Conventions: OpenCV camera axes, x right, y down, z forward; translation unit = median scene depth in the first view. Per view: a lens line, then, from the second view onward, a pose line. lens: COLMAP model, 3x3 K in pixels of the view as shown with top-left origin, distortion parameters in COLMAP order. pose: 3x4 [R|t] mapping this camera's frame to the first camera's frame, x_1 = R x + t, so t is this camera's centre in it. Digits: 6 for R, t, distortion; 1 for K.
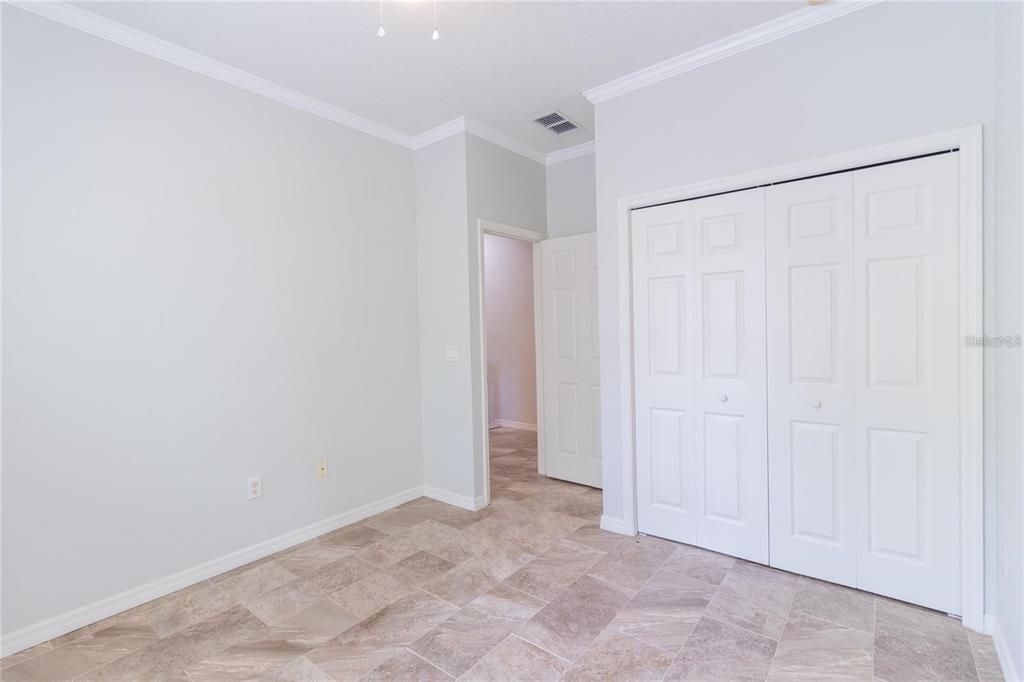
lens RADIAL K [[471.1, 0, 514.2], [0, 471.1, 336.3], [0, 0, 1]] dist [0.003832, -0.001121]
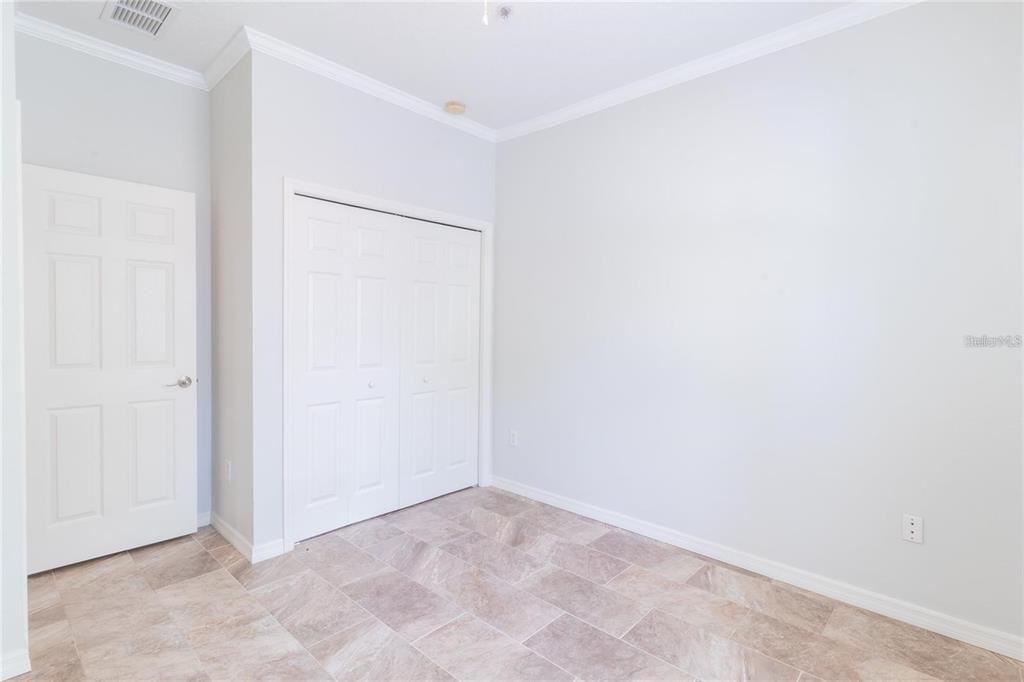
lens RADIAL K [[471.1, 0, 541.7], [0, 471.1, 336.3], [0, 0, 1]] dist [0.003832, -0.001121]
pose [[0.064841, -0.005760, 0.997879, -0.756838], [0.001857, 0.999982, 0.005651, 0.005530], [-0.997894, 0.001487, 0.064851, 0.547789]]
